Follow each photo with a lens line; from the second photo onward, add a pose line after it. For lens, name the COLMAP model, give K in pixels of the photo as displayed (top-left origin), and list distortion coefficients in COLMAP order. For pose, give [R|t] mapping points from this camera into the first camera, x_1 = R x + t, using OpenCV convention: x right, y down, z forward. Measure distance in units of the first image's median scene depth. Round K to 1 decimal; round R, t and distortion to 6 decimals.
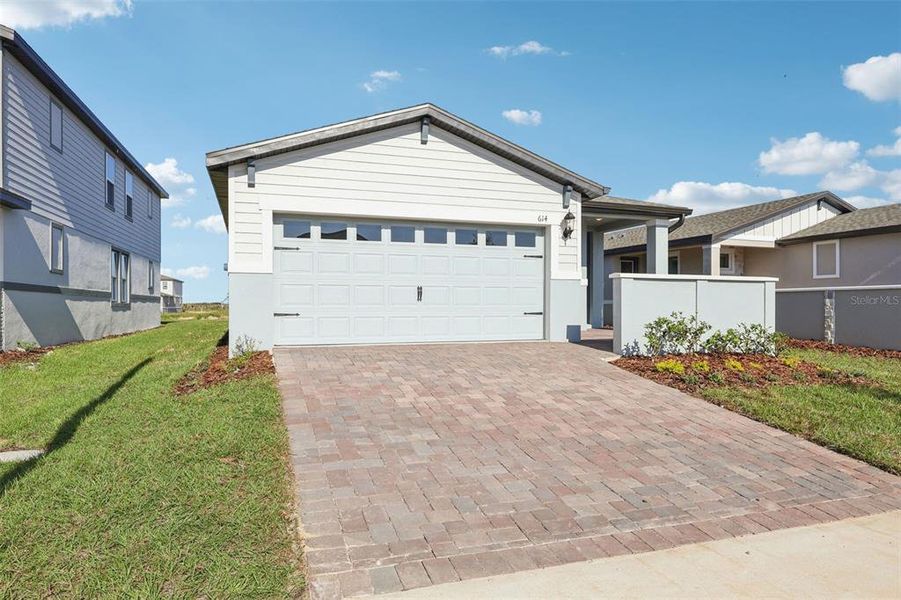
lens RADIAL K [[537.0, 0, 450.5], [0, 537.0, 300.0], [0, 0, 1]] dist [-0.127773, -0.000326]
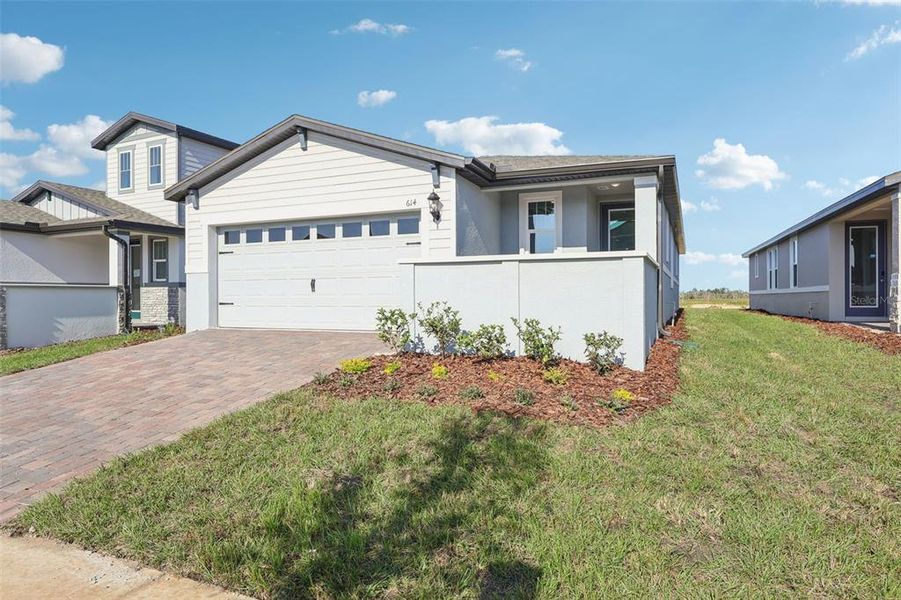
lens RADIAL K [[544.0, 0, 450.5], [0, 544.0, 300.0], [0, 0, 1]] dist [-0.091087, -0.000156]
pose [[0.767487, -0.000114, -0.641065, 0.843359], [0.015425, 0.999714, 0.018289, 0.002498], [0.640879, -0.023925, 0.767269, 0.306797]]
